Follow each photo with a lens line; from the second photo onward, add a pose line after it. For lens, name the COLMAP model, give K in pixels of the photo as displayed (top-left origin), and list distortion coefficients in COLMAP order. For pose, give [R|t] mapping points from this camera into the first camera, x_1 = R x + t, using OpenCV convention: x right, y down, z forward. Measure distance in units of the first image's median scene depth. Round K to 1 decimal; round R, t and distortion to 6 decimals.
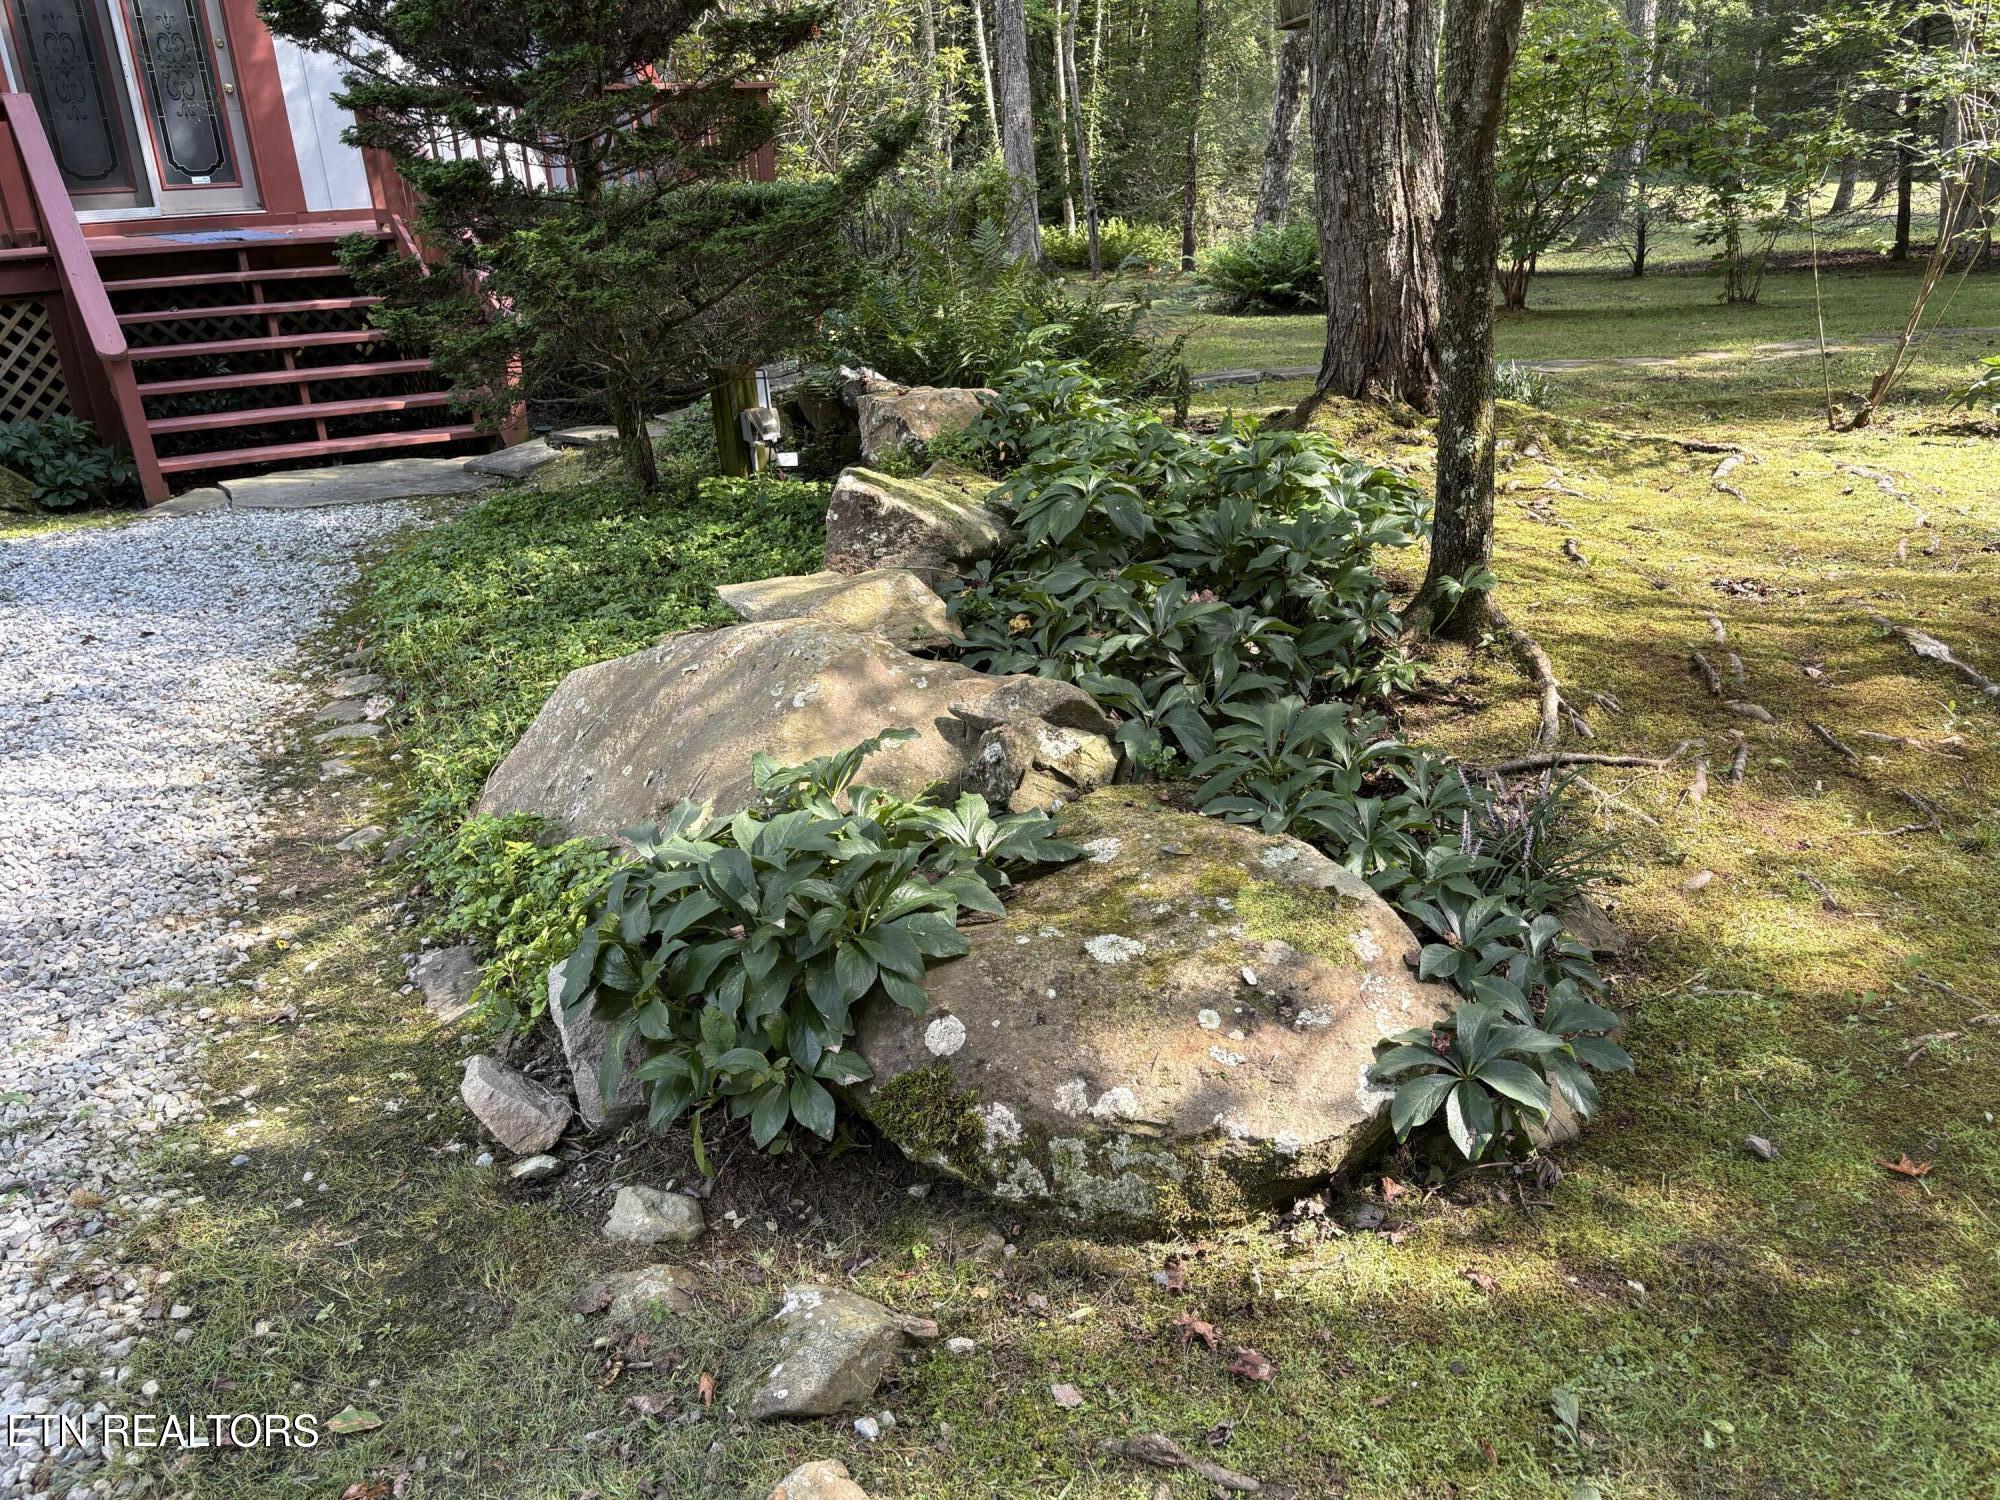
lens RADIAL K [[1515.0, 0, 999.0], [0, 1515.0, 759.1], [0, 0, 1]] dist [0.053379, -0.056127]
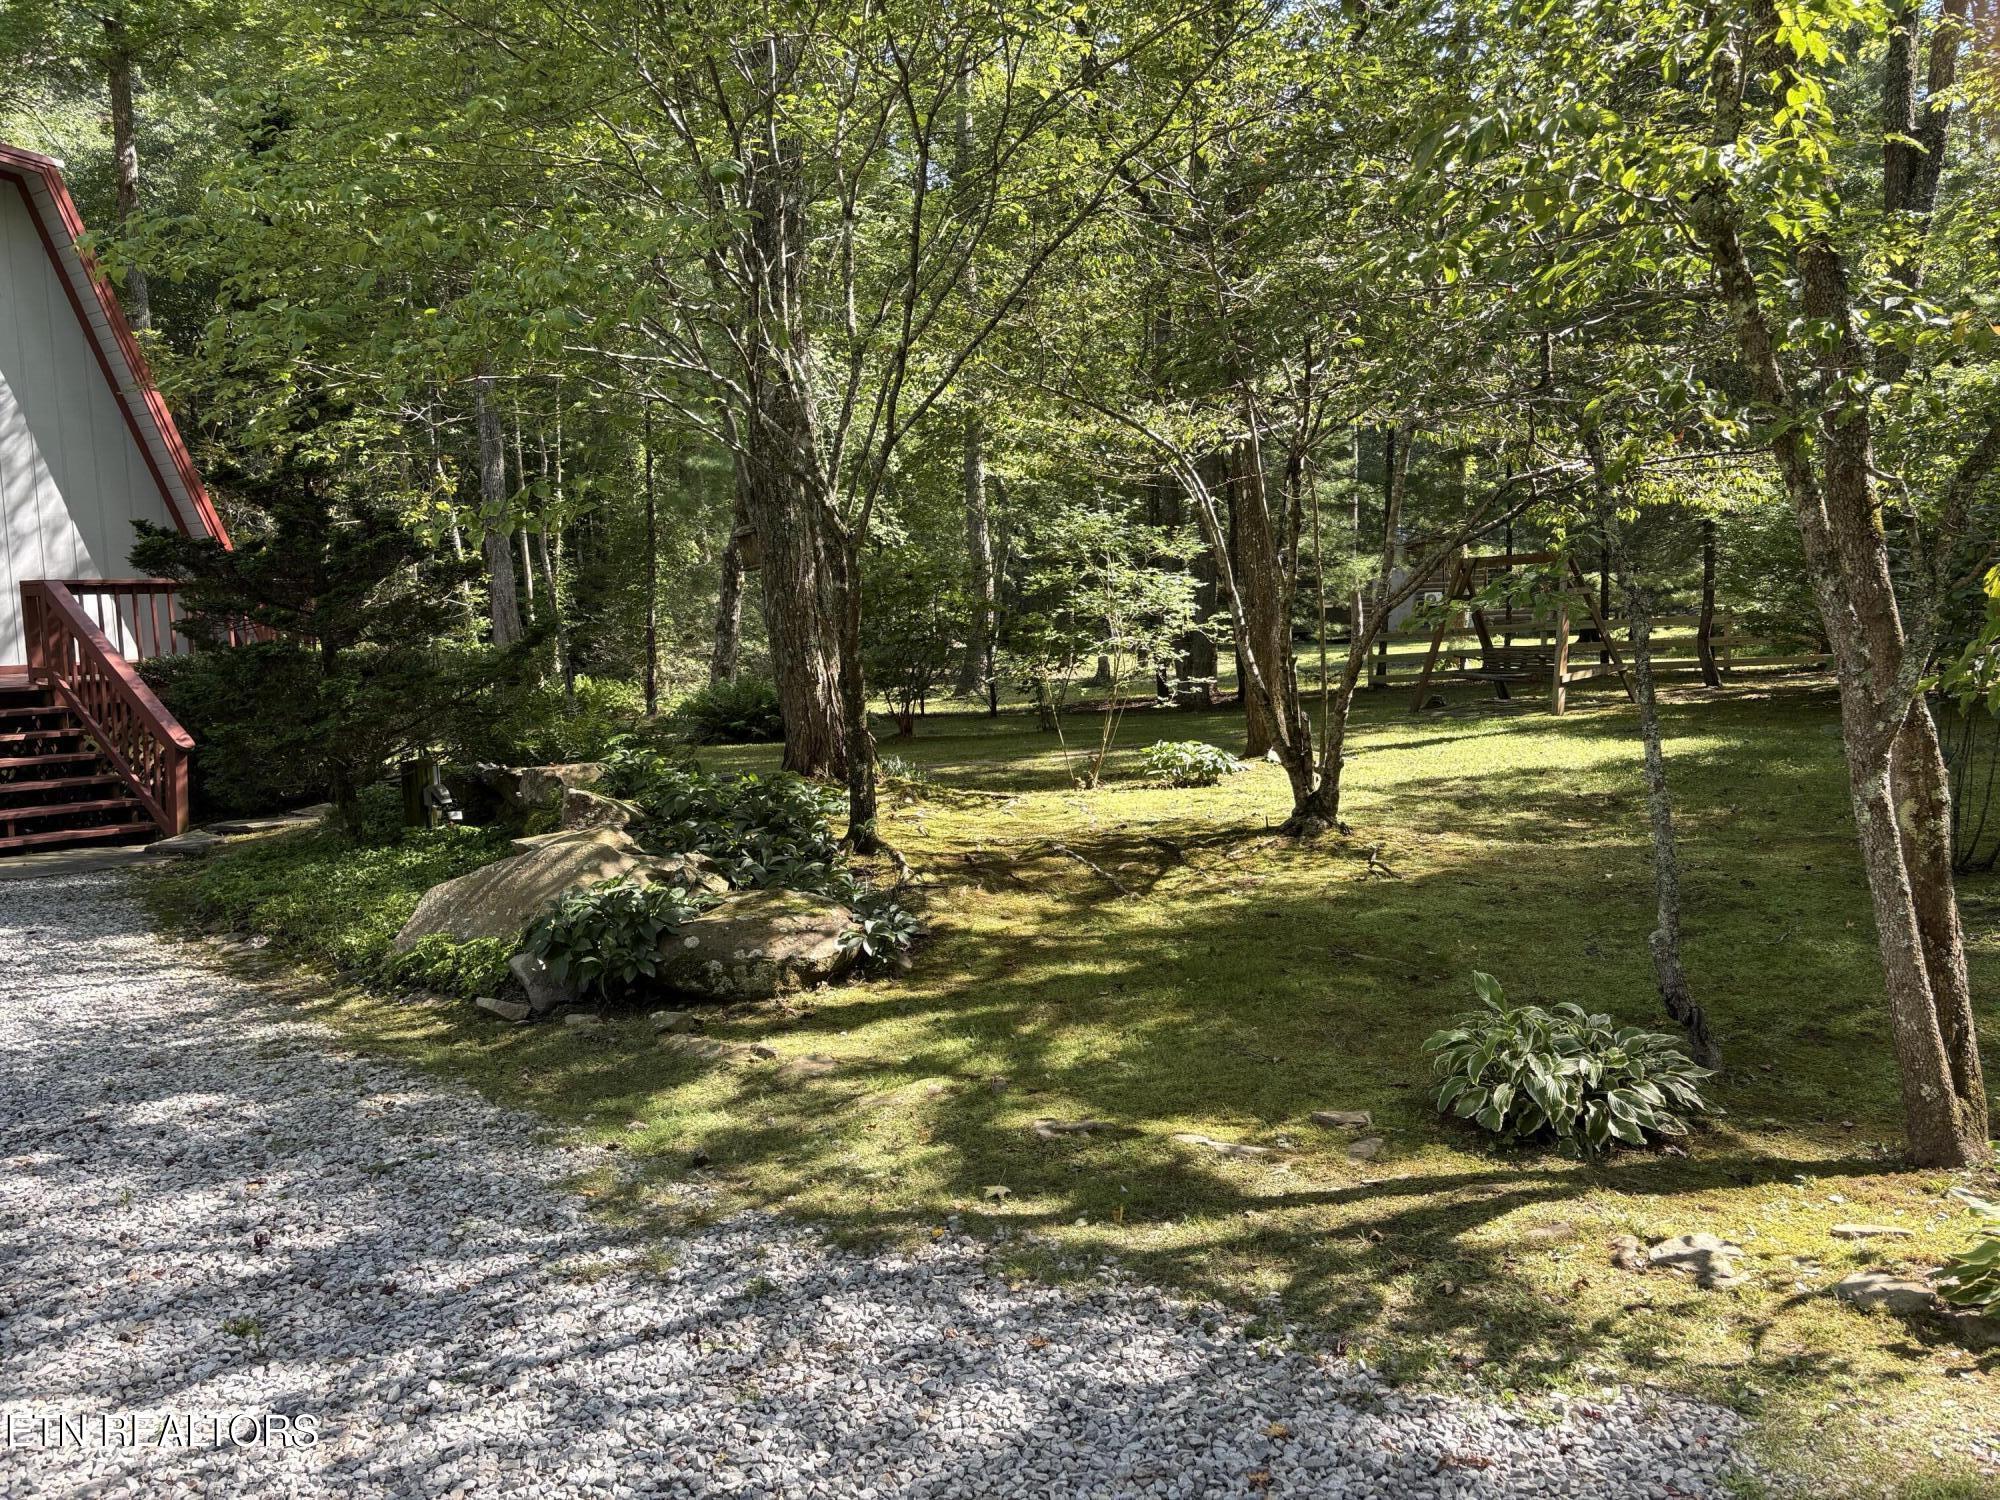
lens RADIAL K [[1515.0, 0, 1020.5], [0, 1515.0, 755.2], [0, 0, 1]] dist [0.053379, -0.056127]
pose [[0.931045, -0.017301, 0.364494, -0.139200], [0.120358, 0.957537, -0.261988, 0.187972], [-0.344484, 0.287792, 0.893592, -0.522453]]
